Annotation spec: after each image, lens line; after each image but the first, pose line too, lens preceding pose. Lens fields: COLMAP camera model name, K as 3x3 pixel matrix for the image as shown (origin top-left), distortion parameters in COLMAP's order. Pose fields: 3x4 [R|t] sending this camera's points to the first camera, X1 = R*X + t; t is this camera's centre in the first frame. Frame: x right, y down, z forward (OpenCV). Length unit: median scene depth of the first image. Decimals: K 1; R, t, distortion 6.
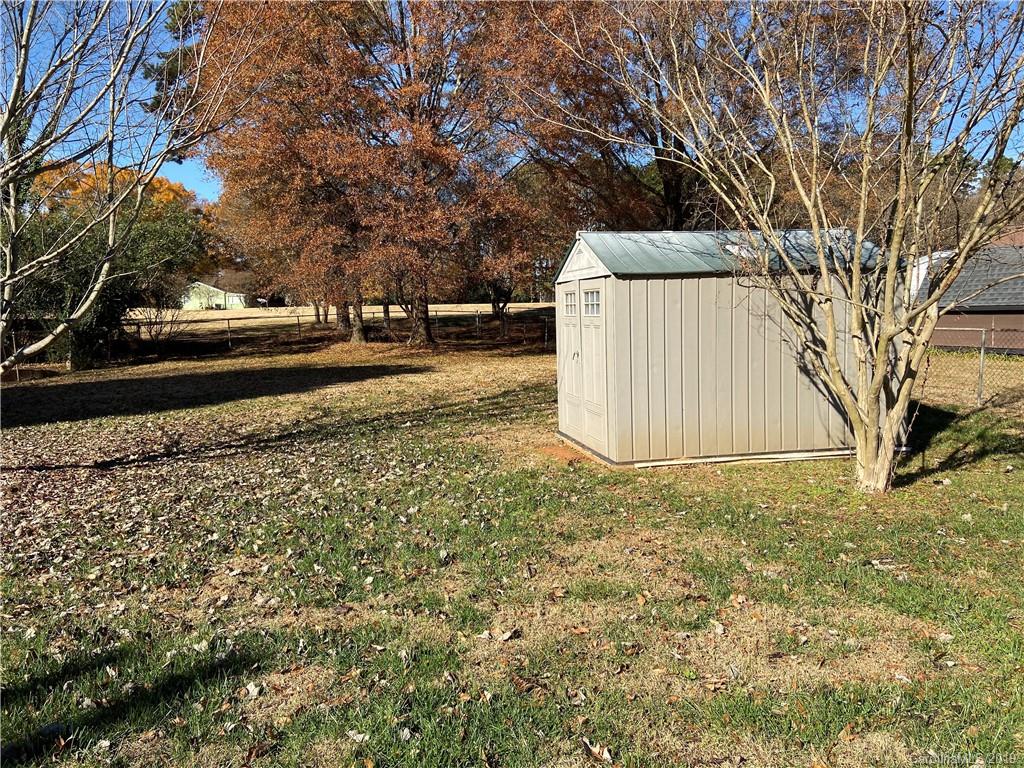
lens RADIAL K [[786.2, 0, 512.0], [0, 786.2, 382.8], [0, 0, 1]] dist [0.078925, -0.115854]
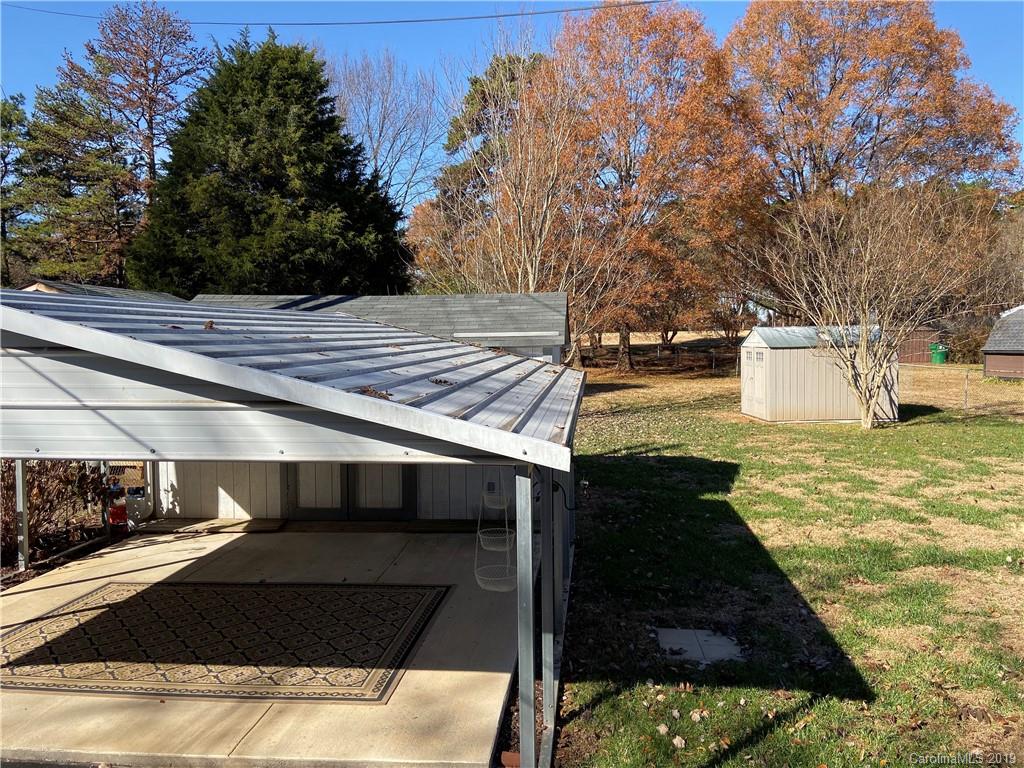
lens RADIAL K [[786.2, 0, 511.7], [0, 786.2, 381.2], [0, 0, 1]] dist [0.078925, -0.115854]
pose [[0.983472, 0.016683, -0.180290, -0.170357], [-0.022105, 0.999360, -0.028111, 0.047816], [0.179705, 0.031631, 0.983212, -1.251666]]
